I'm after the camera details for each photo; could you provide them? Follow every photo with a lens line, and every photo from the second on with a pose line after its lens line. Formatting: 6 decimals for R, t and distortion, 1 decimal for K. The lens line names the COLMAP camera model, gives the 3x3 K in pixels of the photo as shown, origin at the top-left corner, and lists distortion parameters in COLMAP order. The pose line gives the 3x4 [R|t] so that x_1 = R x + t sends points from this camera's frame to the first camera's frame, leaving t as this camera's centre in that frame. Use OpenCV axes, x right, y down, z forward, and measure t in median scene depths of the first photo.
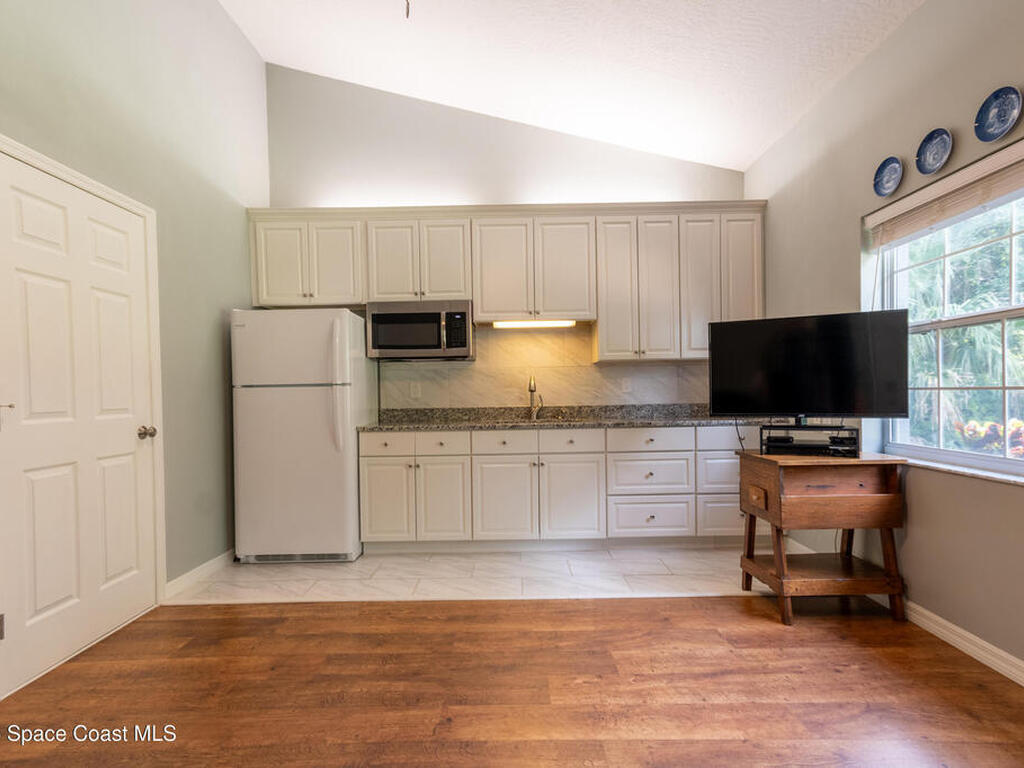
lens RADIAL K [[521.4, 0, 514.8], [0, 521.4, 399.6], [0, 0, 1]] dist [0.000843, 0.010125]
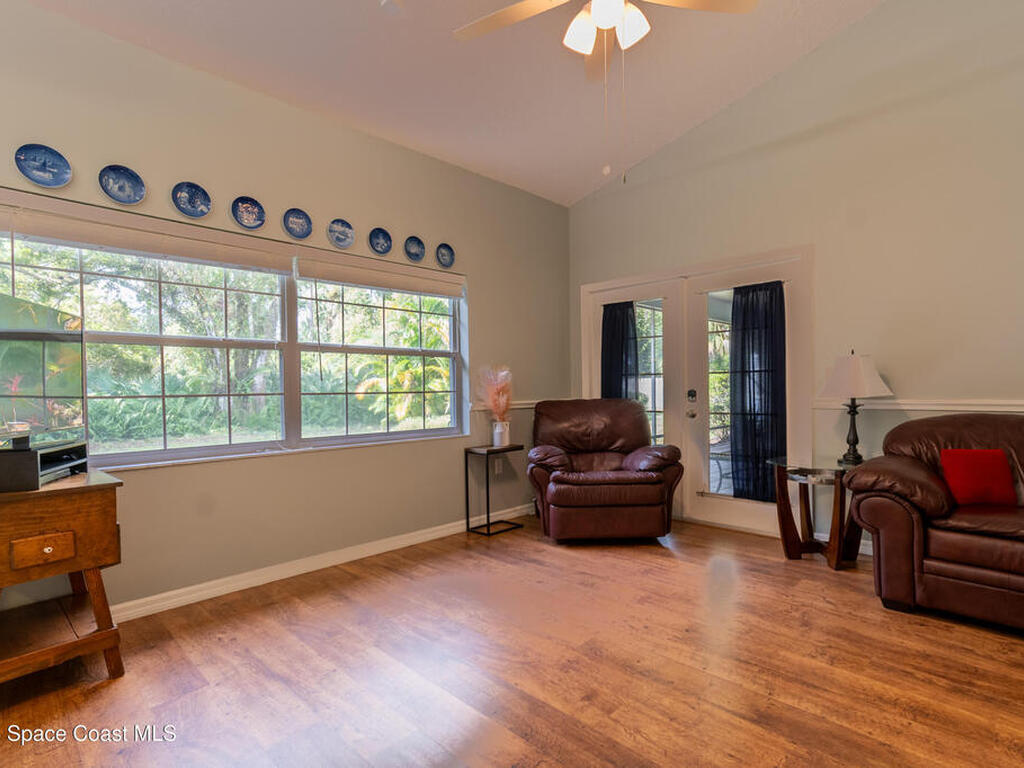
lens RADIAL K [[521.4, 0, 516.7], [0, 521.4, 386.6], [0, 0, 1]] dist [0.000843, 0.010125]
pose [[-0.710686, 0.028697, 0.702924, -0.603369], [0.038513, 0.999256, -0.001857, -0.008164], [-0.702455, 0.025752, -0.711262, 1.279717]]
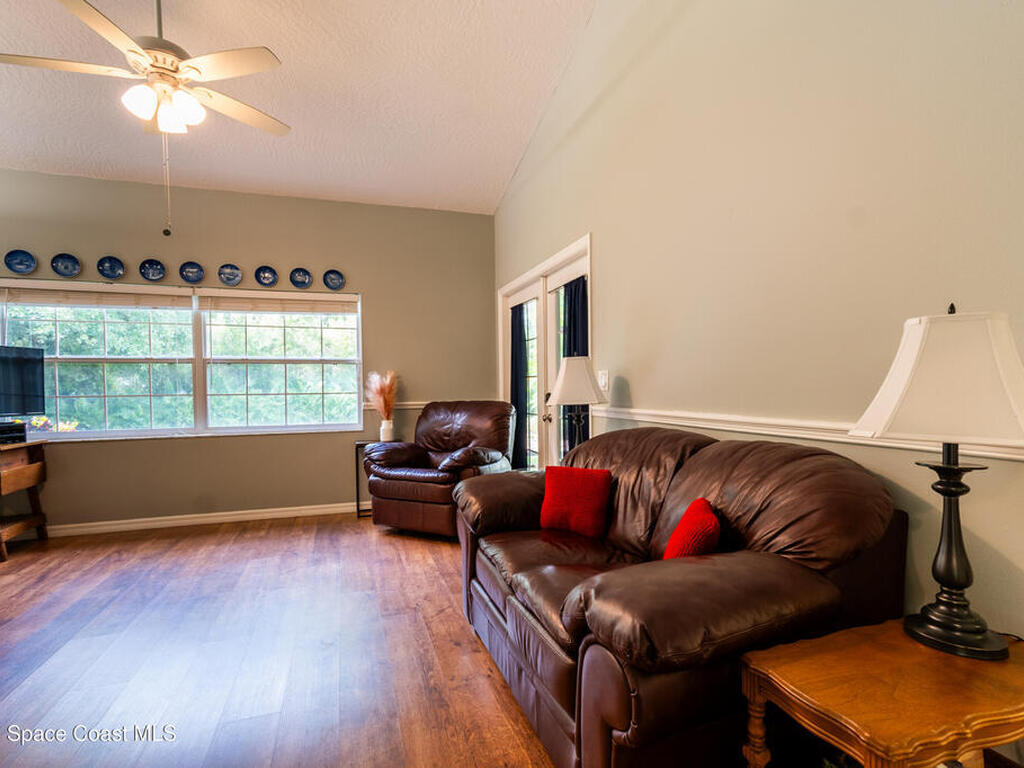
lens RADIAL K [[521.4, 0, 516.1], [0, 521.4, 389.0], [0, 0, 1]] dist [0.000843, 0.010125]
pose [[-0.314842, 0.015966, 0.949010, -1.461694], [0.034941, 0.999376, -0.005222, 0.015591], [-0.948501, 0.031515, -0.315204, 0.122671]]
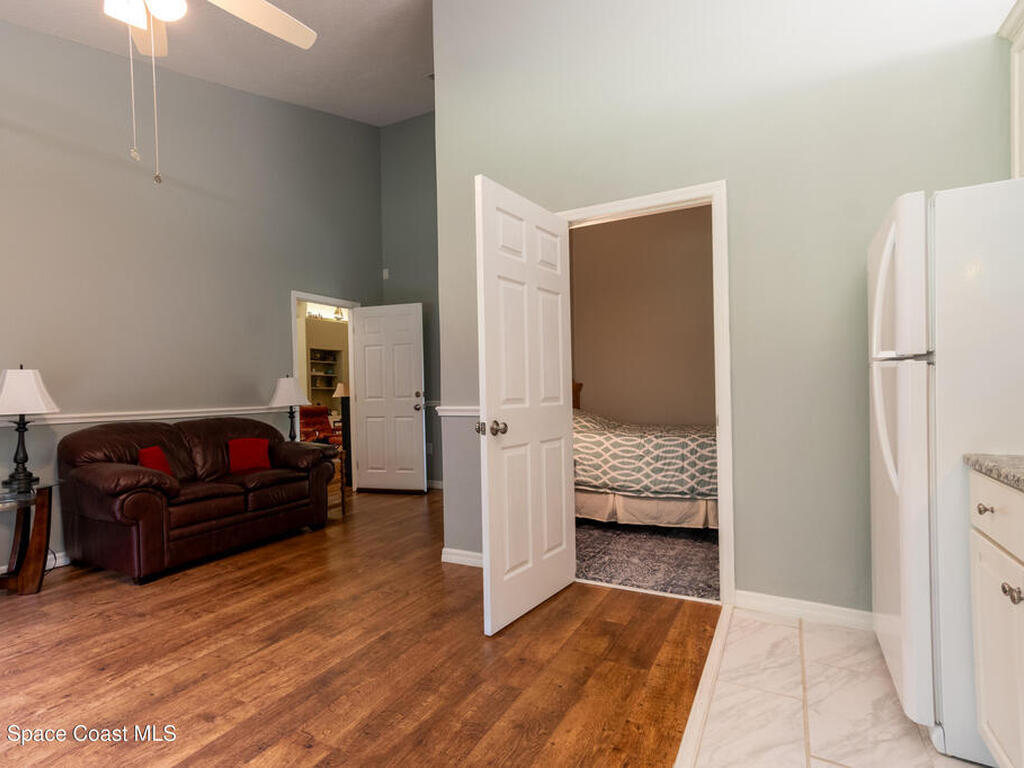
lens RADIAL K [[521.4, 0, 509.3], [0, 521.4, 401.5], [0, 0, 1]] dist [0.000843, 0.010125]
pose [[-0.468365, 0.044620, -0.882408, 0.399086], [0.011760, 0.998950, 0.044270, -0.025007], [0.883457, 0.010357, -0.468398, 1.398611]]
